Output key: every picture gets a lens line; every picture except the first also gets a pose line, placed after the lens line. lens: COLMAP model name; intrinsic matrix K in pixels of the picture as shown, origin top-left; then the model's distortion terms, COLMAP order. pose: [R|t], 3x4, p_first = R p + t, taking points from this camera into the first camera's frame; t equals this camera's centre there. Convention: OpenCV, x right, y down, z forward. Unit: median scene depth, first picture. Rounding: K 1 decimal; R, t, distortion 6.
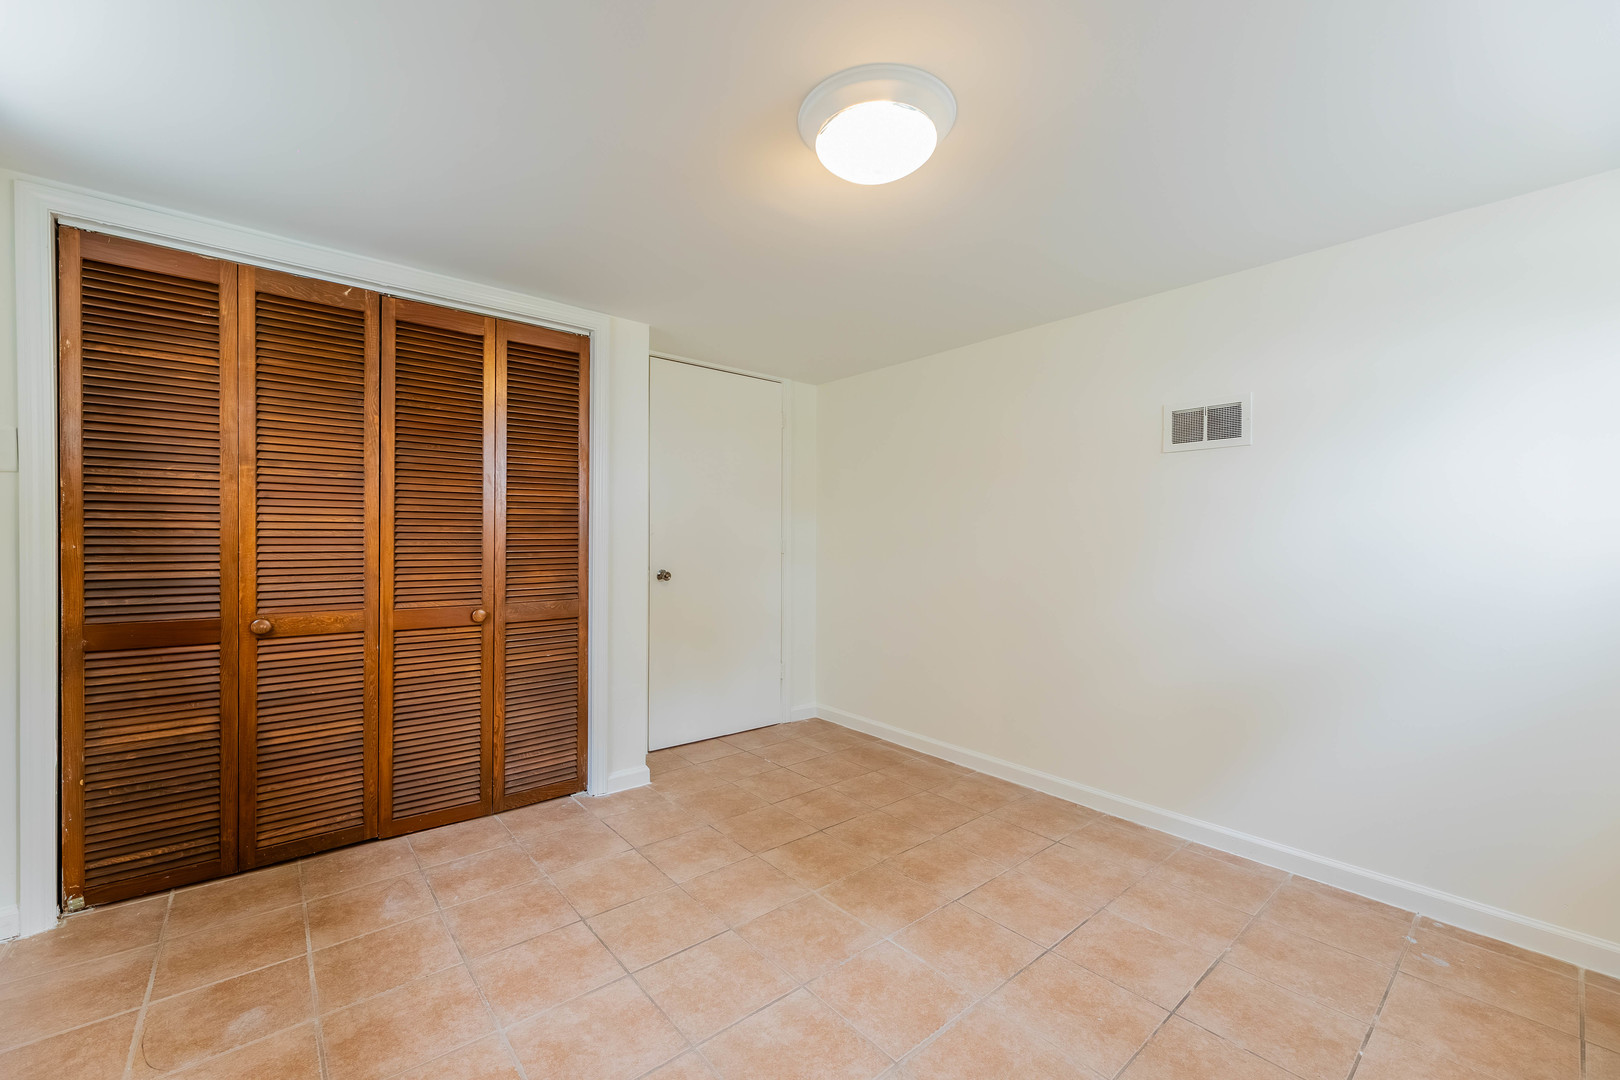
lens RADIAL K [[652.1, 0, 805.9], [0, 652.1, 537.5], [0, 0, 1]] dist [-0.001796, -0.000070]
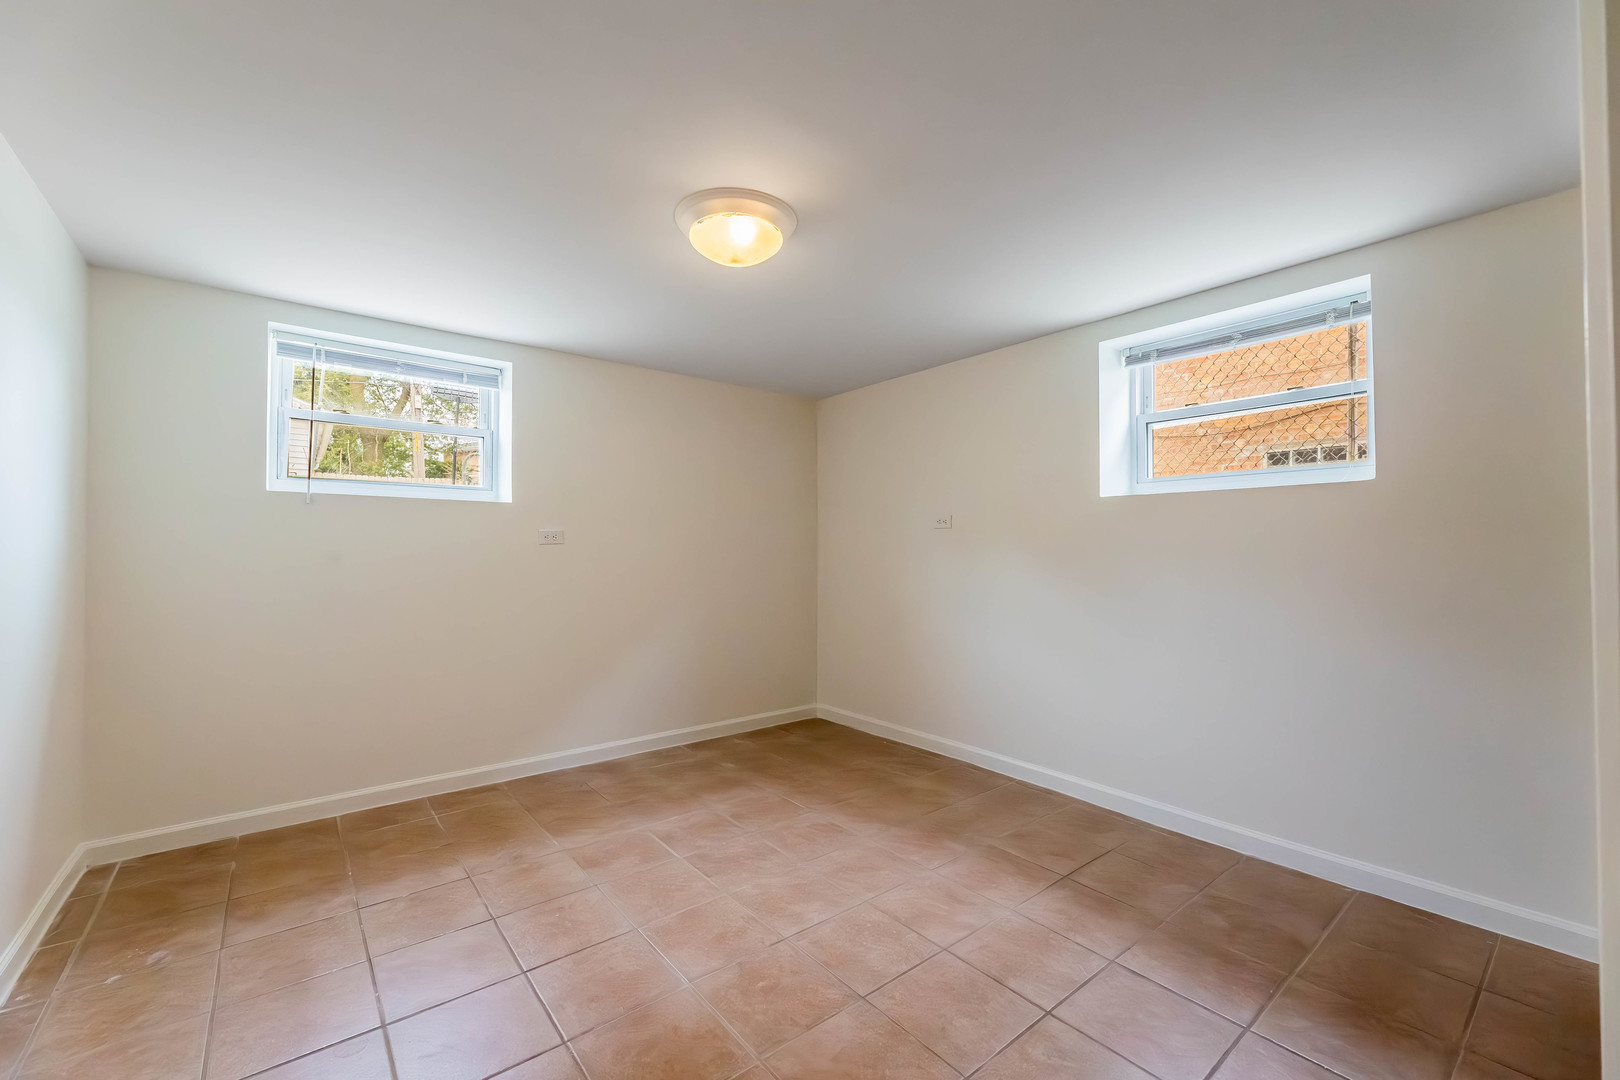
lens RADIAL K [[652.1, 0, 805.9], [0, 652.1, 537.5], [0, 0, 1]] dist [-0.001796, -0.000070]
pose [[-0.999587, -0.007620, 0.027715, -0.064973], [-0.008501, 0.999458, -0.031800, 0.025430], [-0.027457, -0.032022, -0.999110, 2.101660]]
